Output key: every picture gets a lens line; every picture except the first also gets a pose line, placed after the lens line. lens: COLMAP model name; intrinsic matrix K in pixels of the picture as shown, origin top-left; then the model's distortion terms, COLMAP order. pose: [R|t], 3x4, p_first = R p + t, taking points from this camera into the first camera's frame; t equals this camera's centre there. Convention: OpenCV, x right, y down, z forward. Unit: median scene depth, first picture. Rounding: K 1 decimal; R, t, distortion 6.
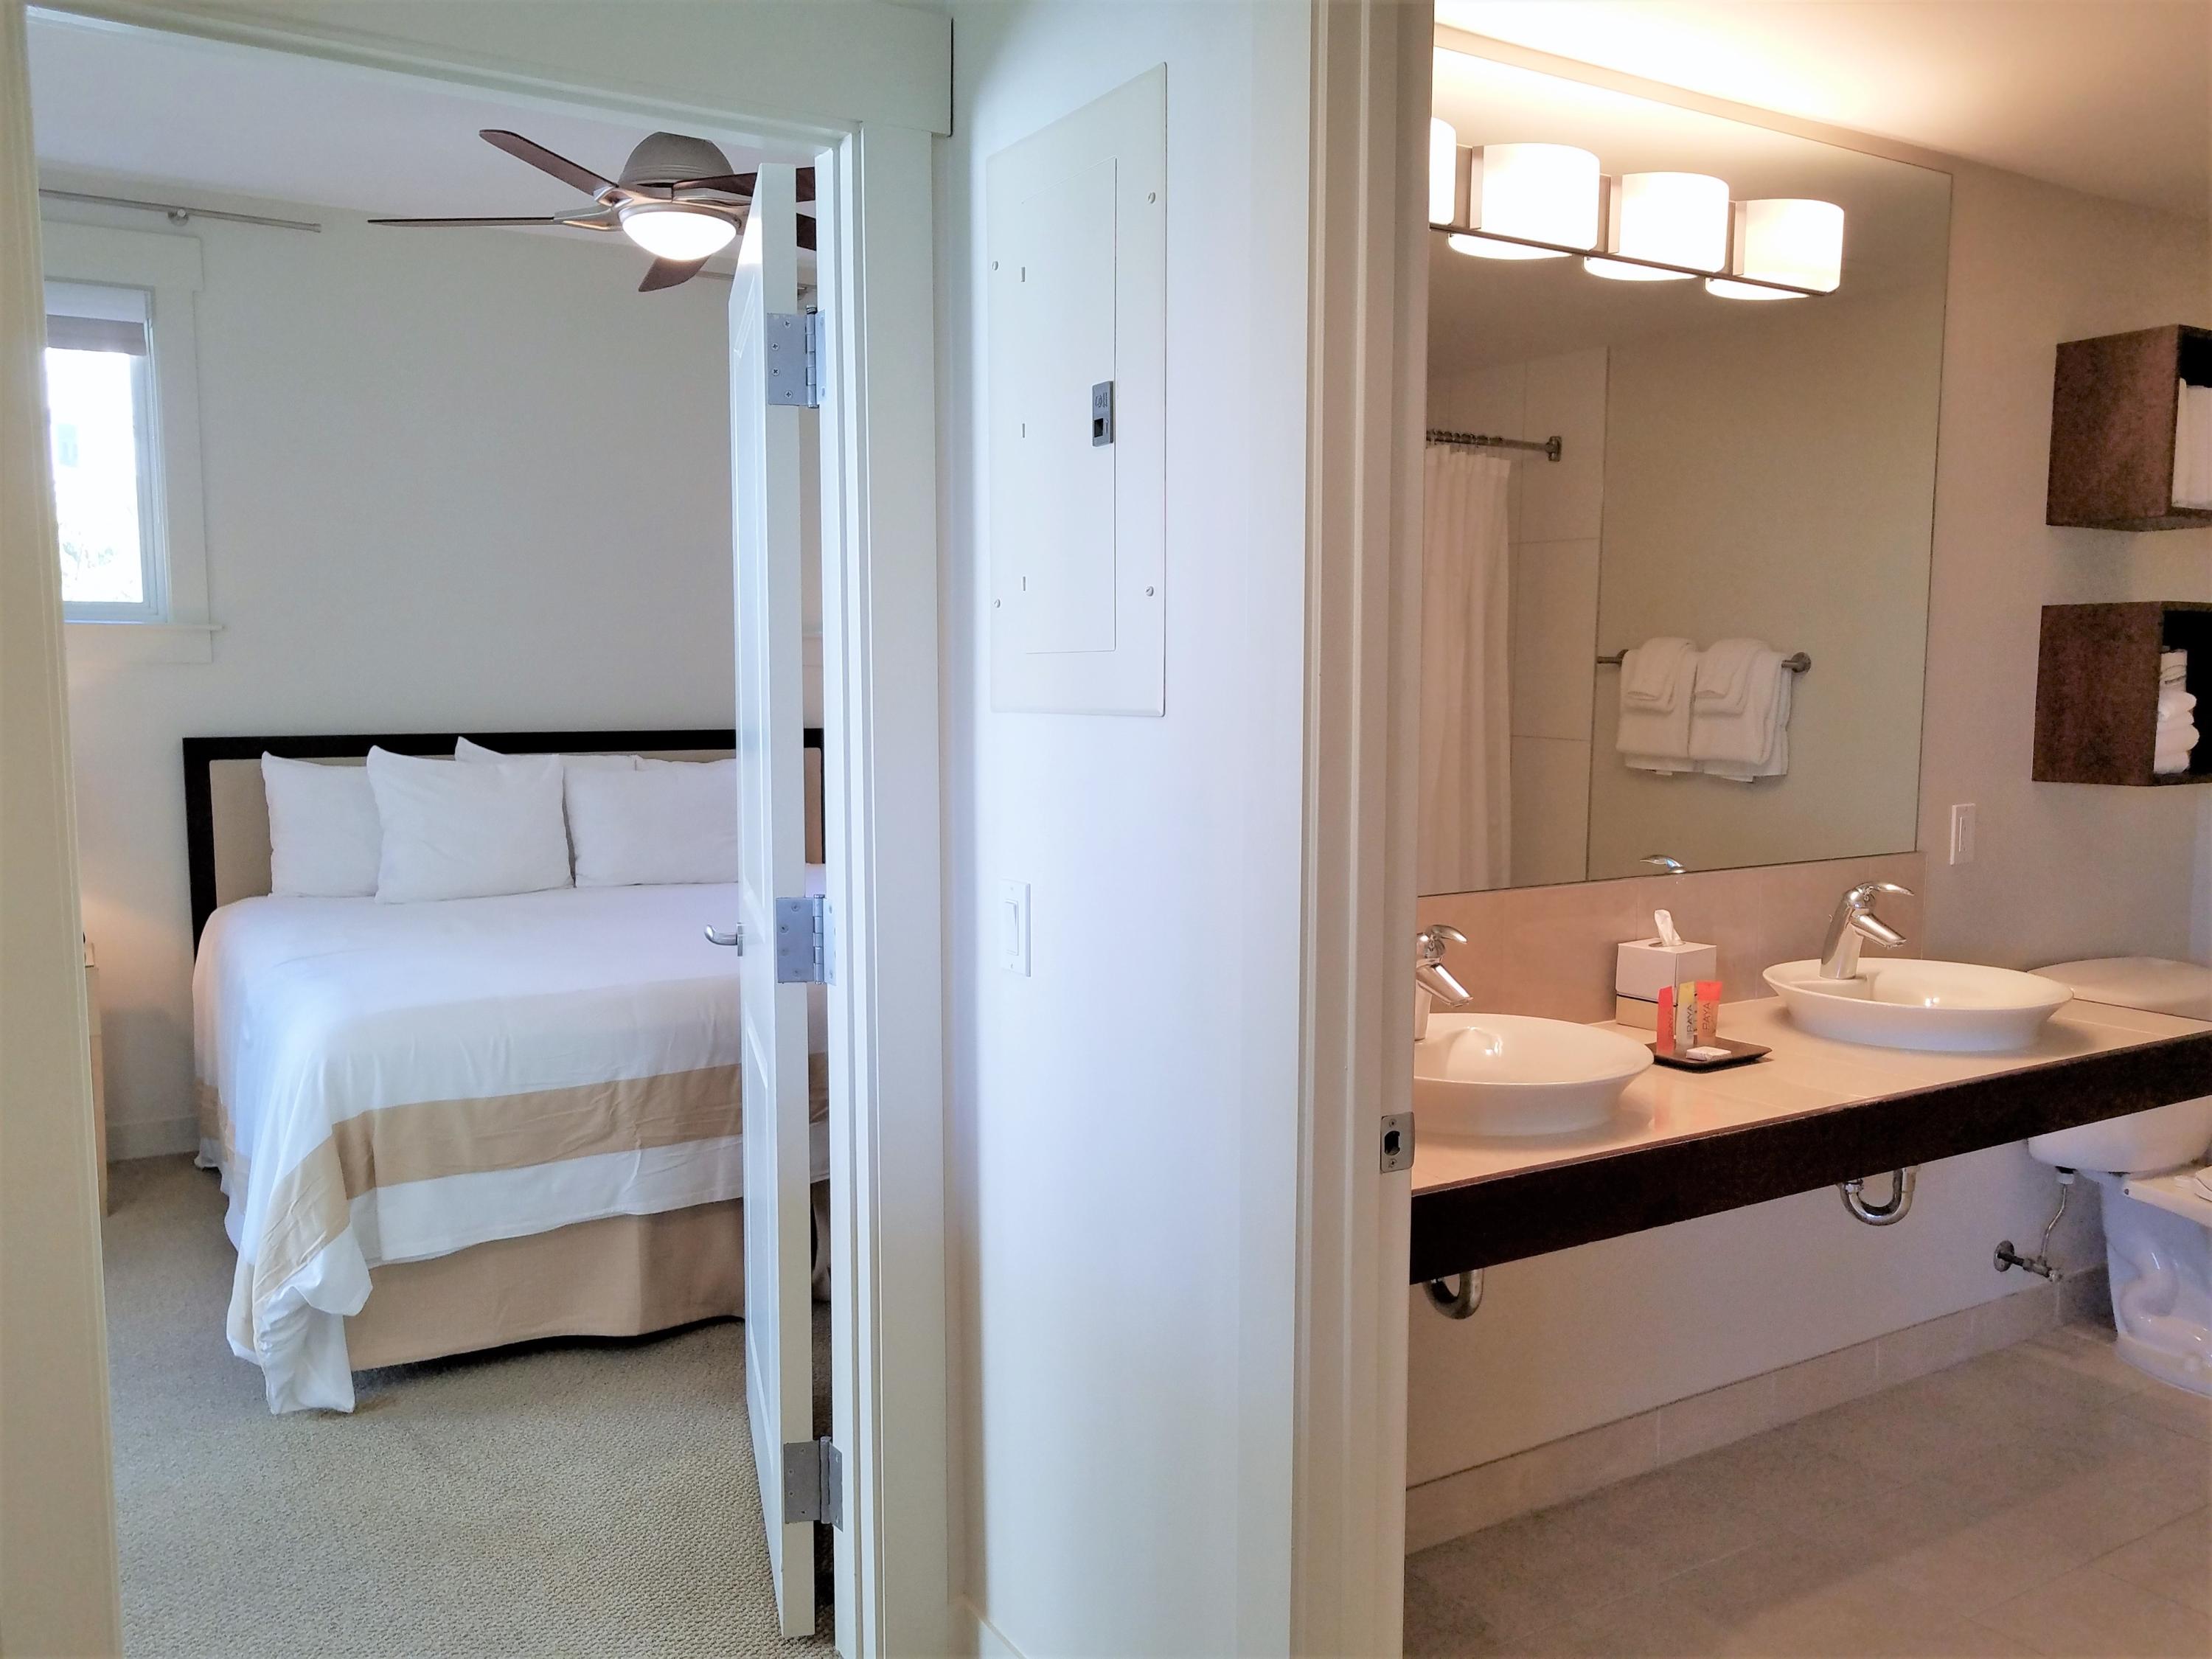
lens RADIAL K [[1738.0, 0, 1111.5], [0, 1738.0, 847.1], [0, 0, 1]] dist [0.002861, 0.005910]
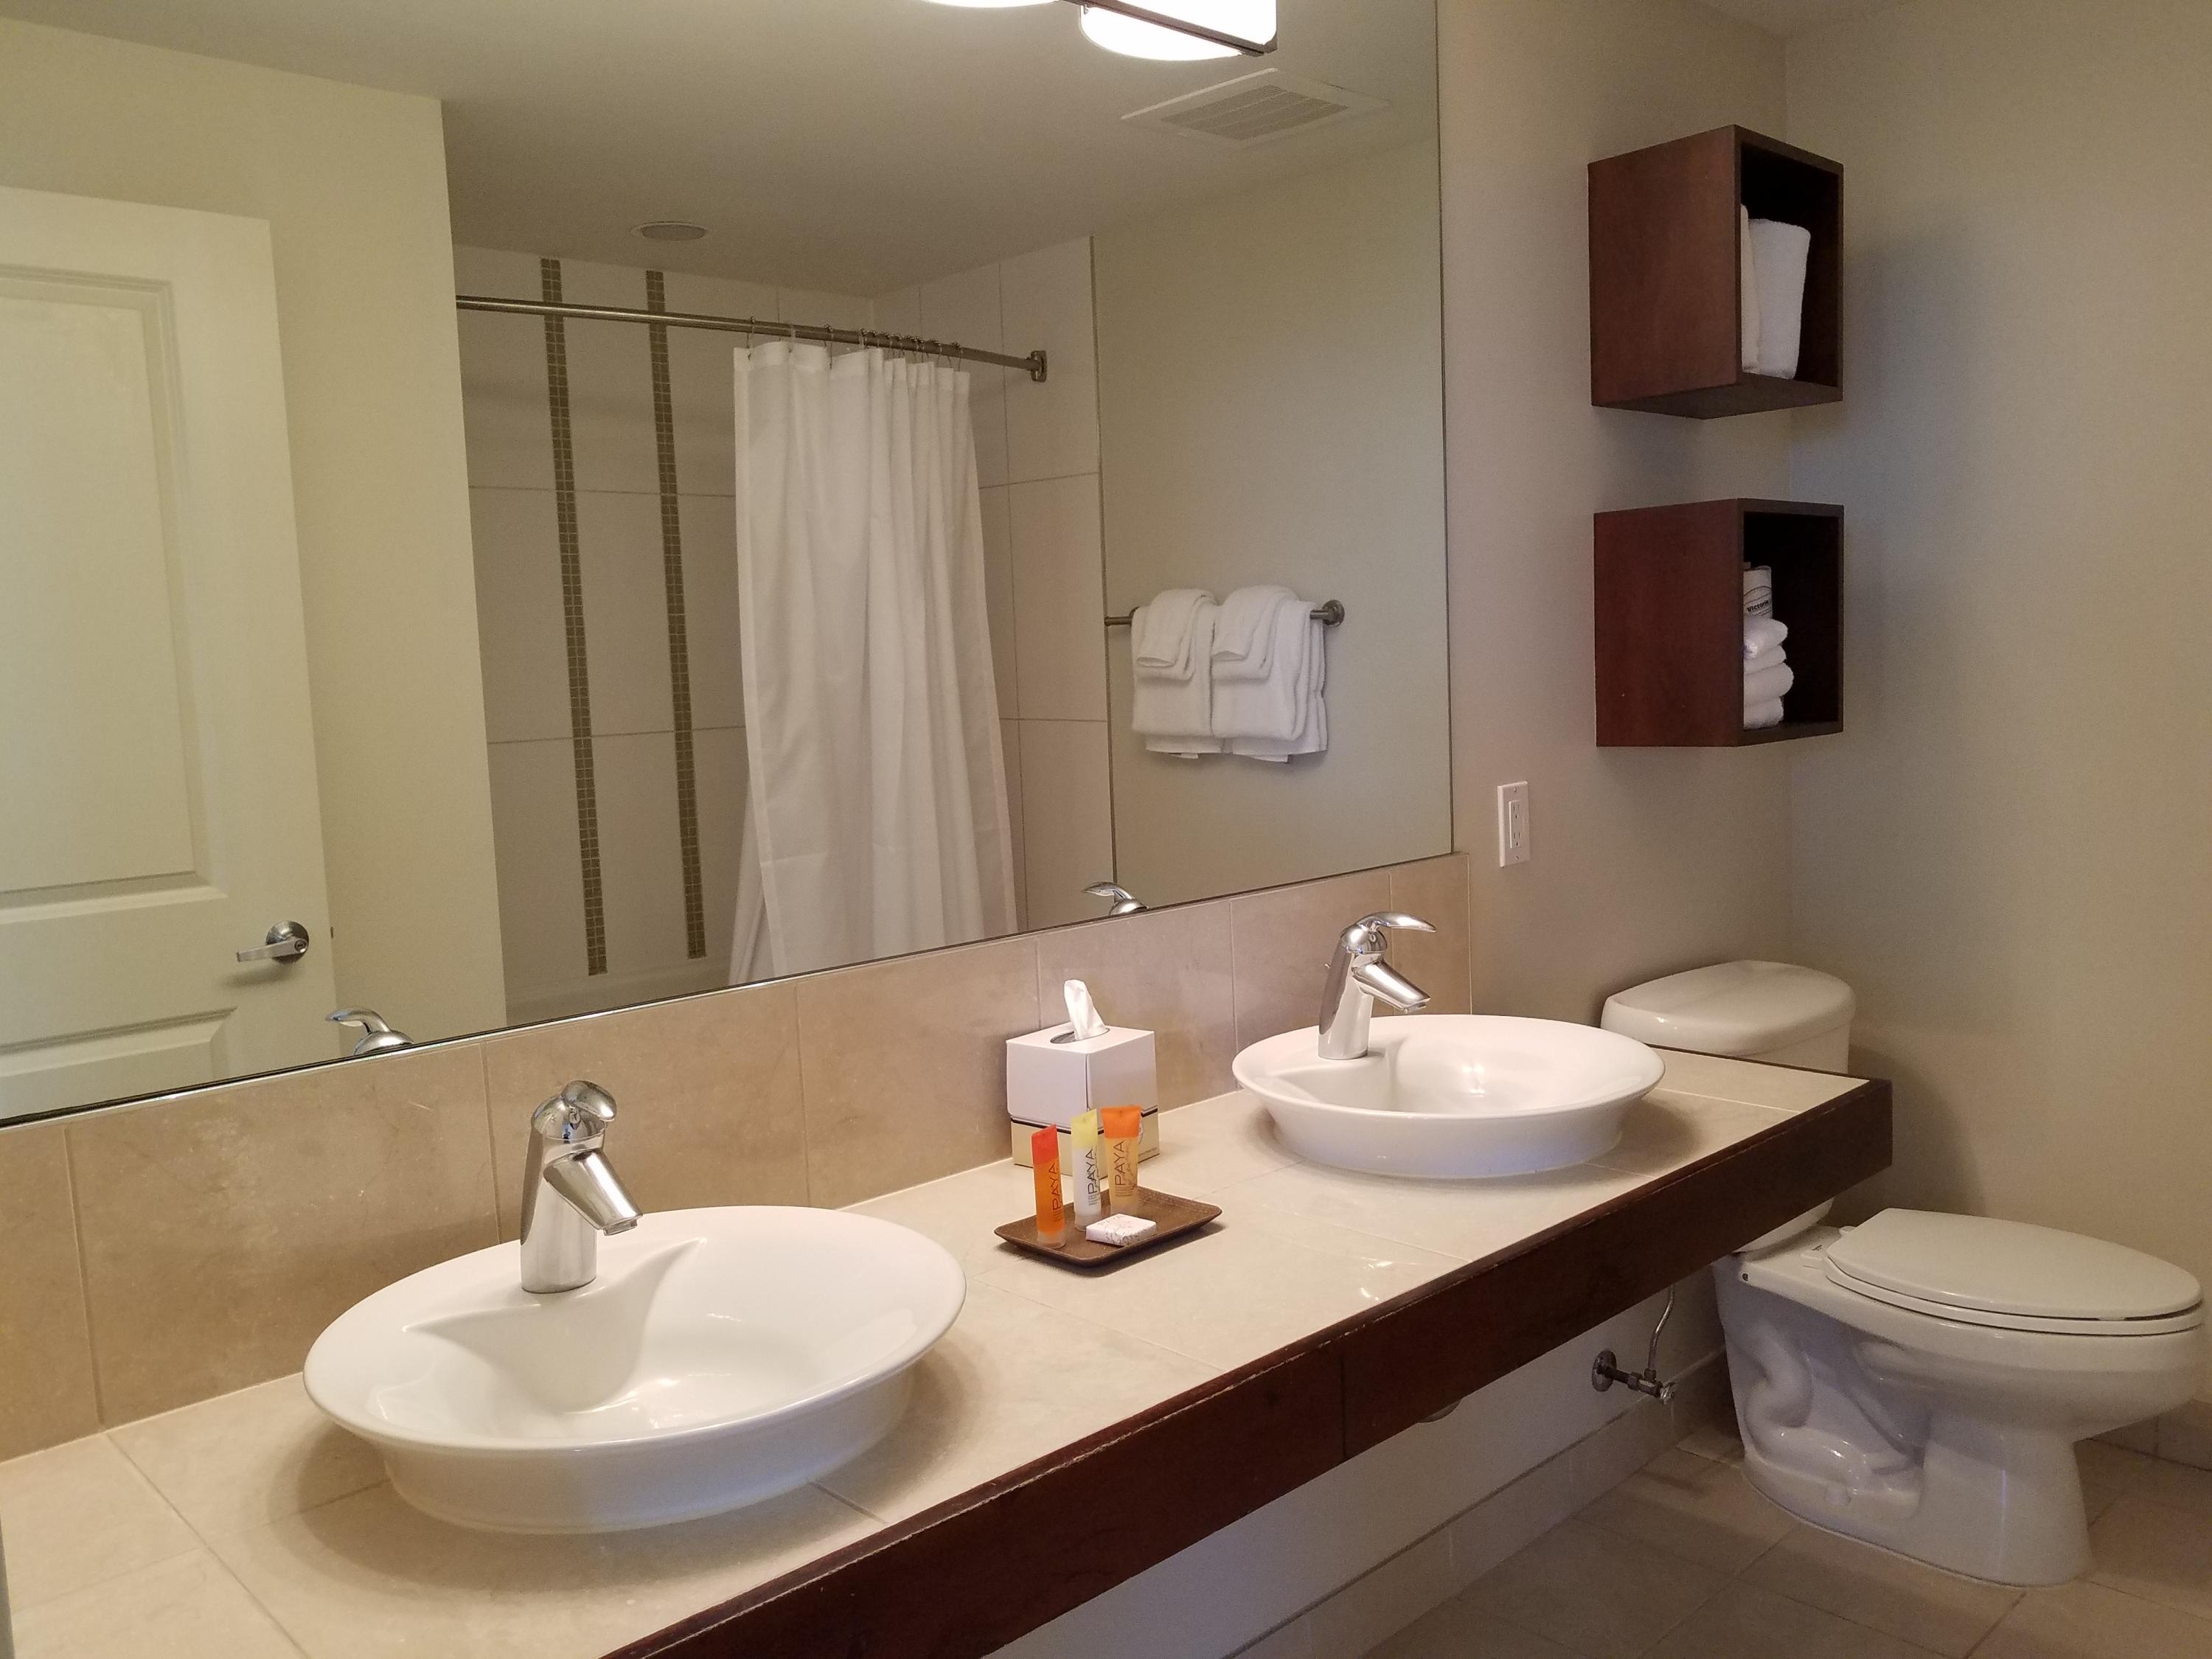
lens RADIAL K [[1738.0, 0, 1098.8], [0, 1738.0, 824.4], [0, 0, 1]] dist [0.002861, 0.005910]
pose [[0.979423, -0.061940, 0.192078, 0.174773], [0.063615, 0.997971, -0.002561, -0.016569], [-0.191530, 0.014728, 0.981376, 0.309033]]
